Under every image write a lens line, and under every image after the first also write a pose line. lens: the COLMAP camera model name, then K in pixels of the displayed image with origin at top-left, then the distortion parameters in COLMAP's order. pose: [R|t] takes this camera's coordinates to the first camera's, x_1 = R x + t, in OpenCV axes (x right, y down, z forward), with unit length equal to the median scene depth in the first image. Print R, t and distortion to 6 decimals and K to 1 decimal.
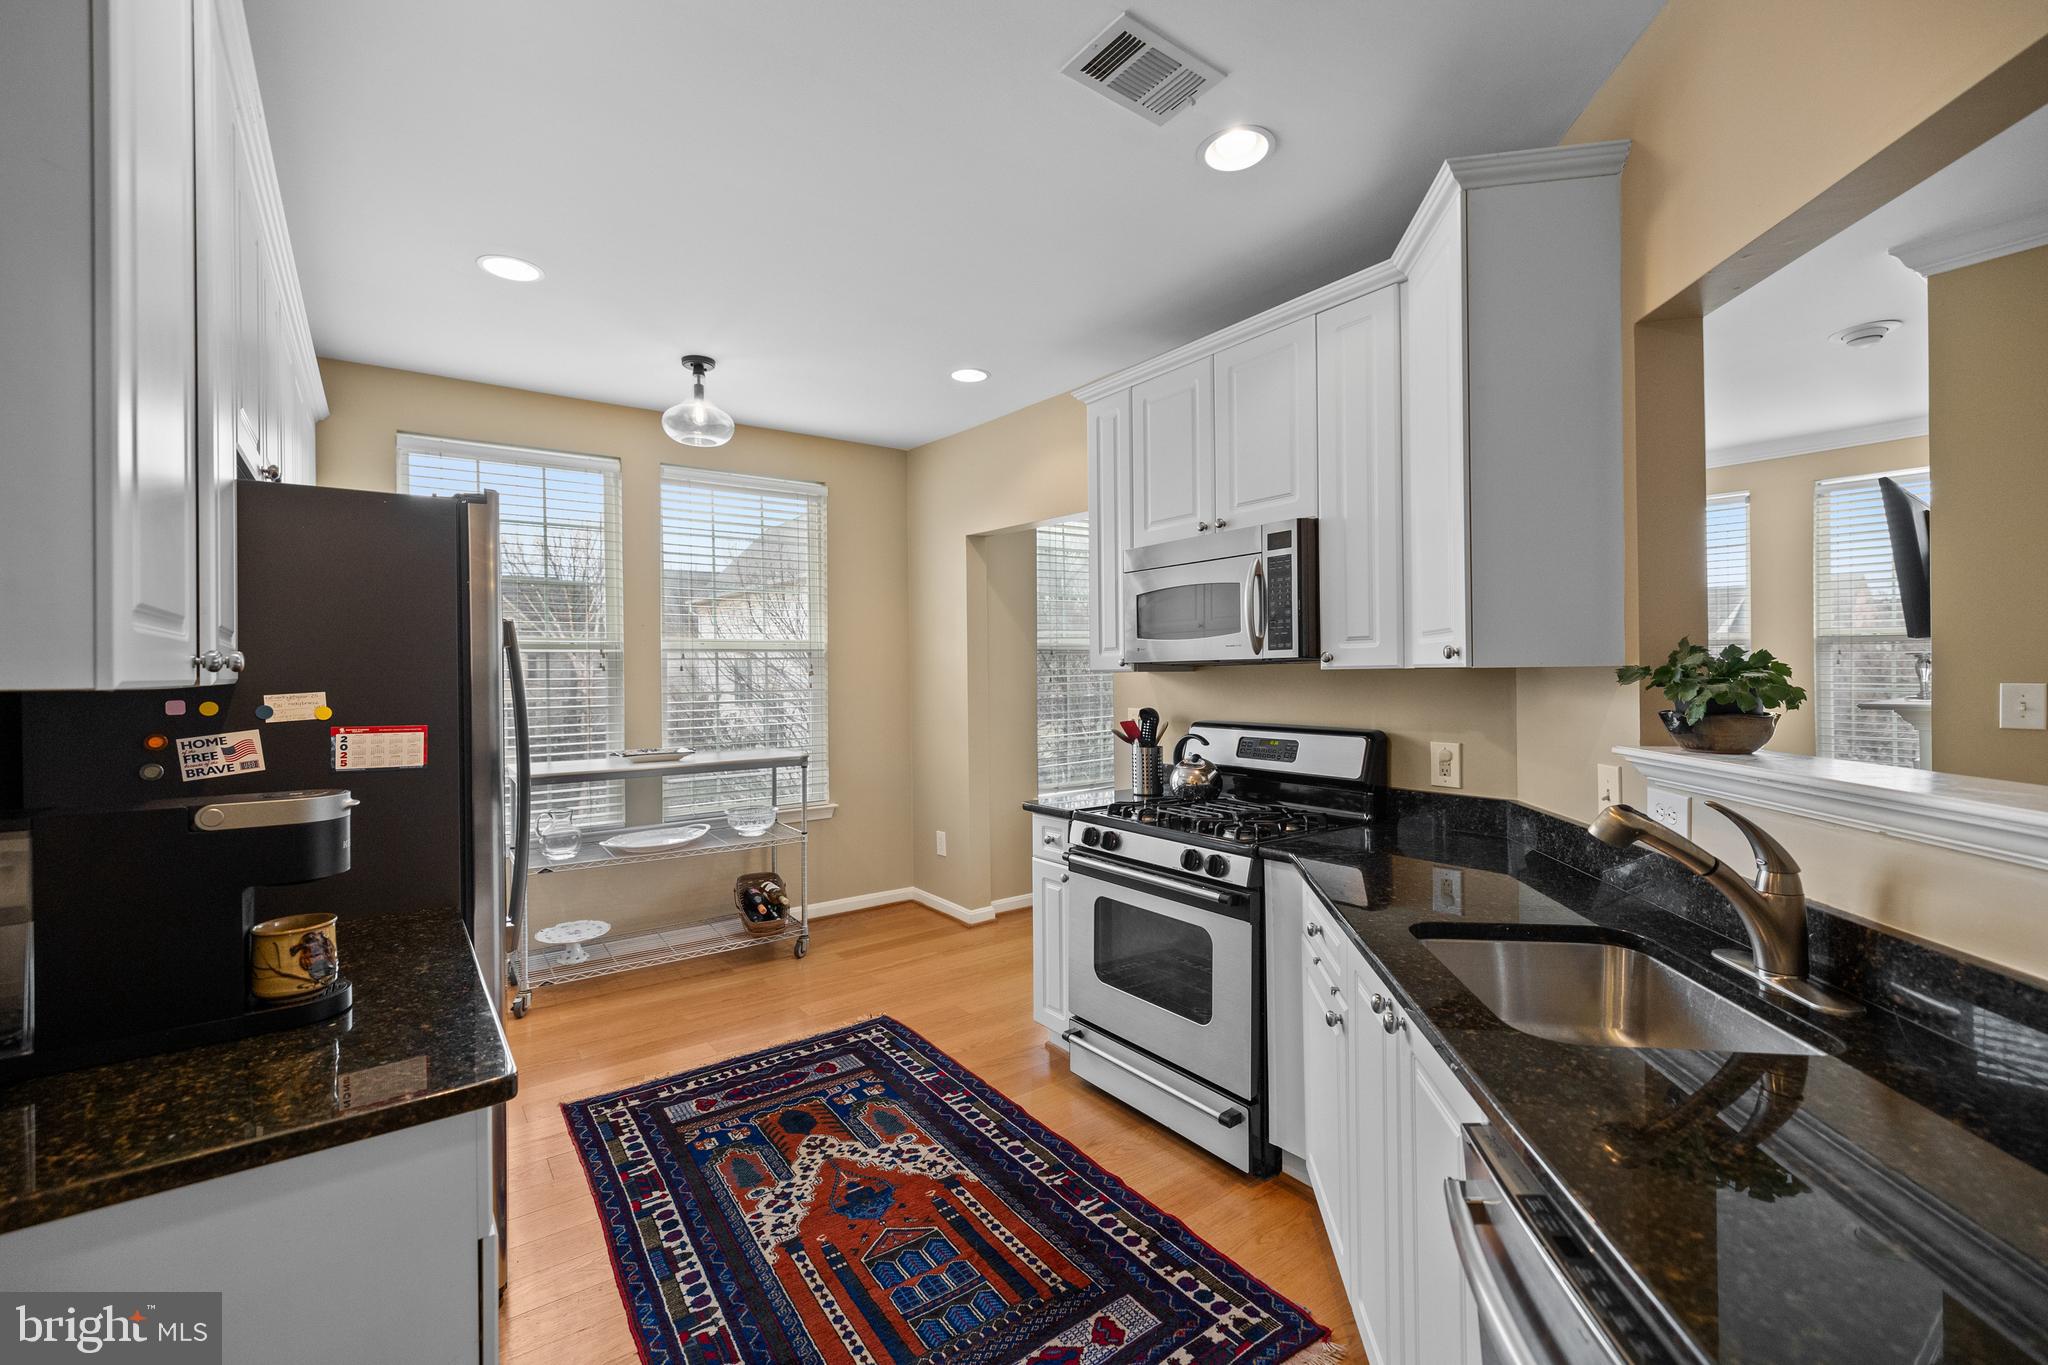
lens RADIAL K [[866.7, 0, 1021.6], [0, 866.7, 674.0], [0, 0, 1]] dist [0.003780, -0.000671]
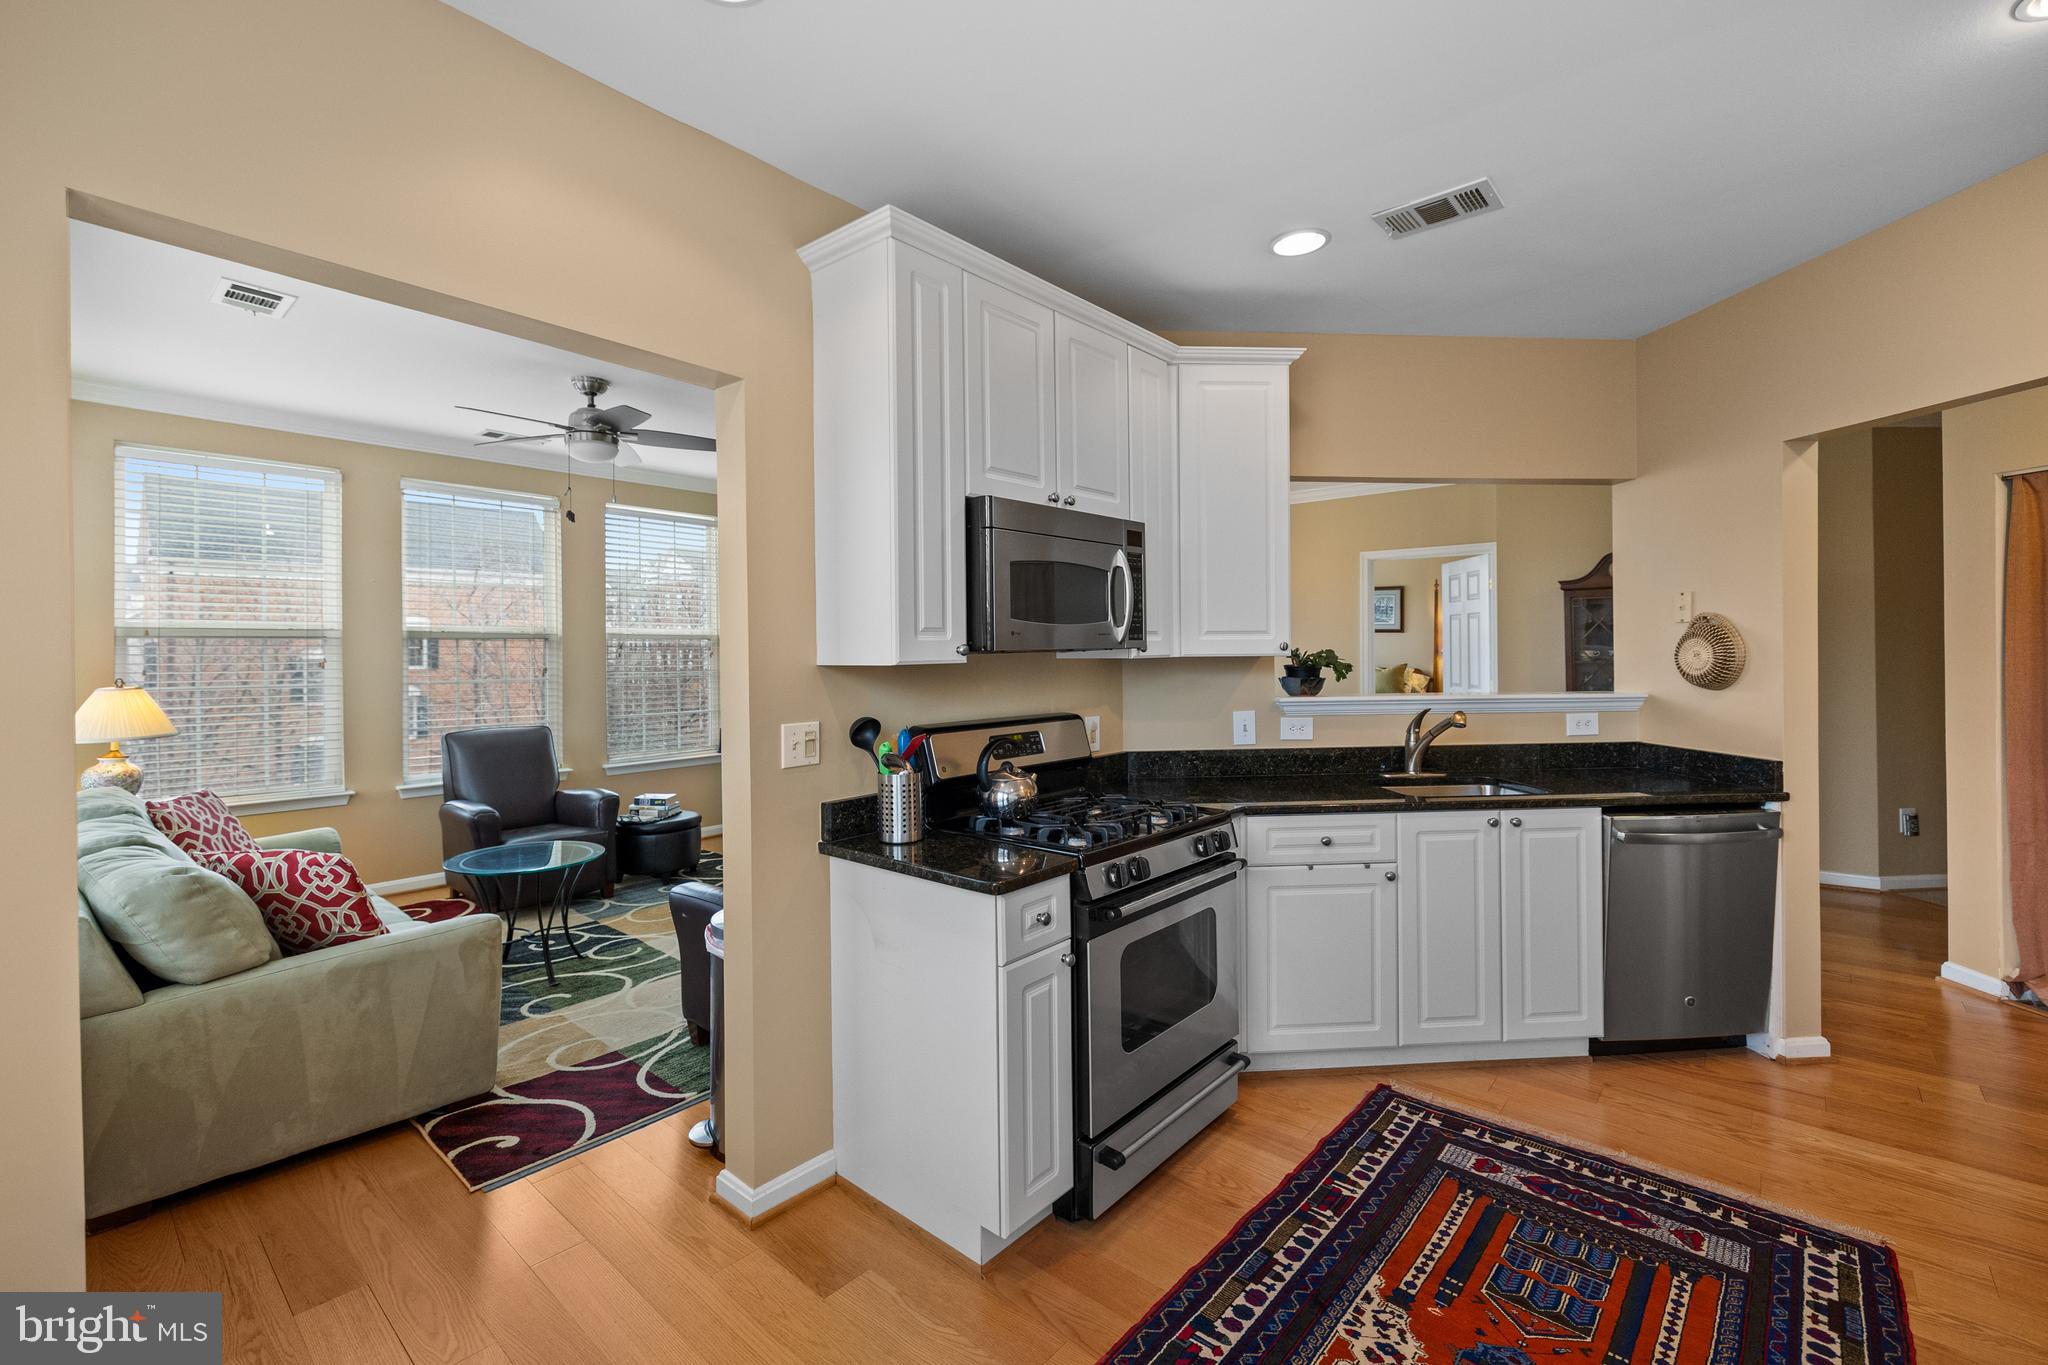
lens RADIAL K [[866.7, 0, 1025.8], [0, 866.7, 645.9], [0, 0, 1]] dist [0.003780, -0.000671]
pose [[-0.218462, 0.016165, 0.975712, -0.754179], [0.011925, 0.999832, -0.013895, -0.007358], [-0.975773, 0.008600, -0.218618, 1.427203]]
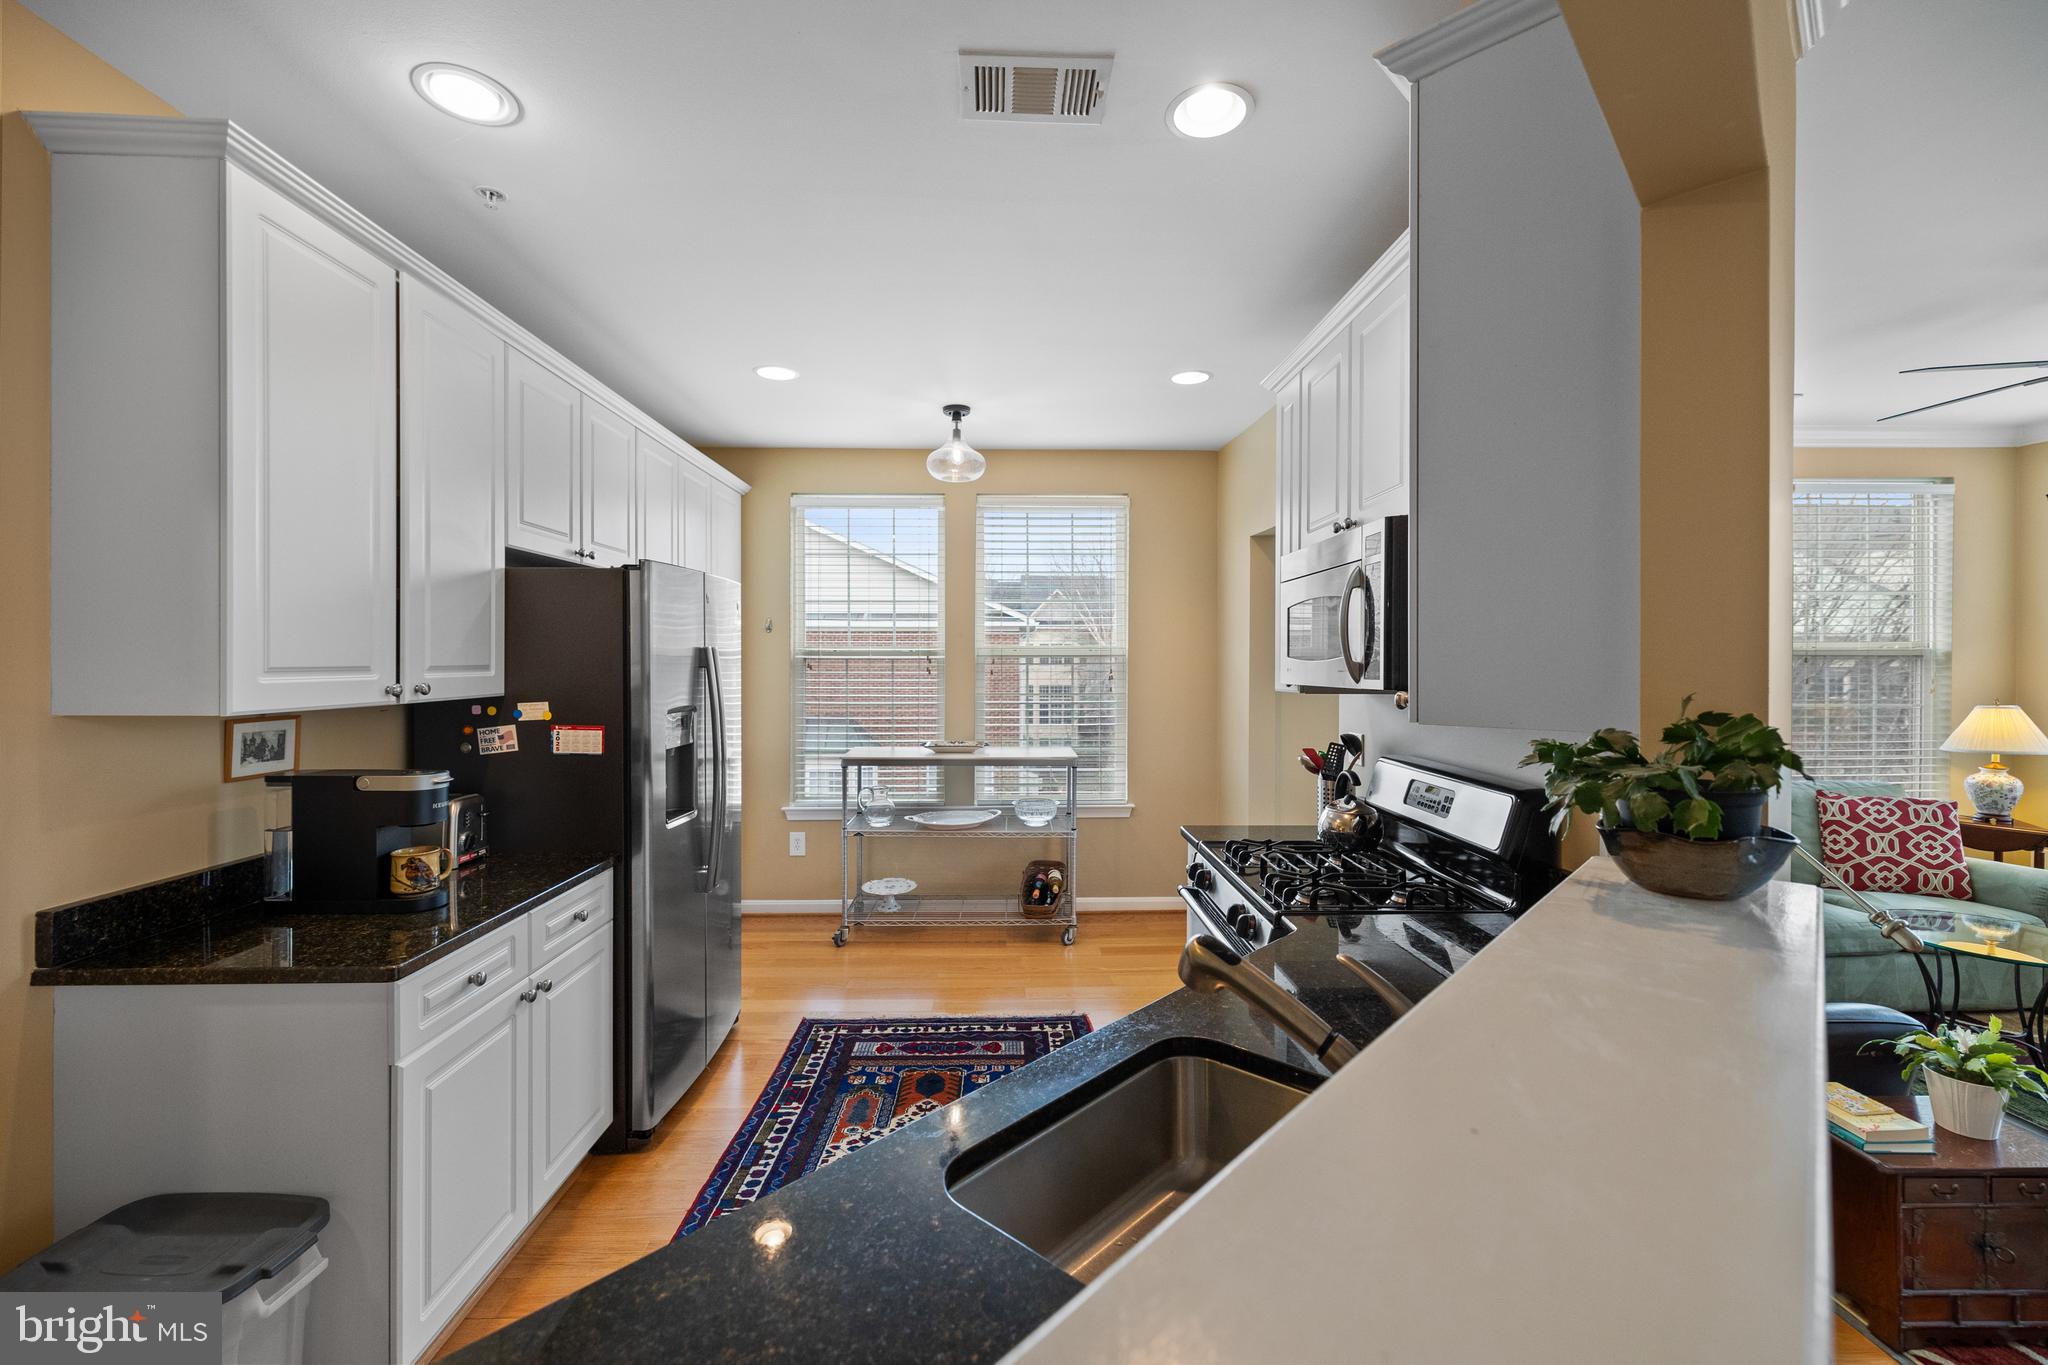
lens RADIAL K [[866.7, 0, 1022.6], [0, 866.7, 666.1], [0, 0, 1]] dist [0.003780, -0.000671]
pose [[0.821215, 0.016067, -0.570393, 0.513609], [-0.012491, 0.999870, 0.010181, -0.046464], [0.570483, -0.001236, 0.821309, 0.149971]]
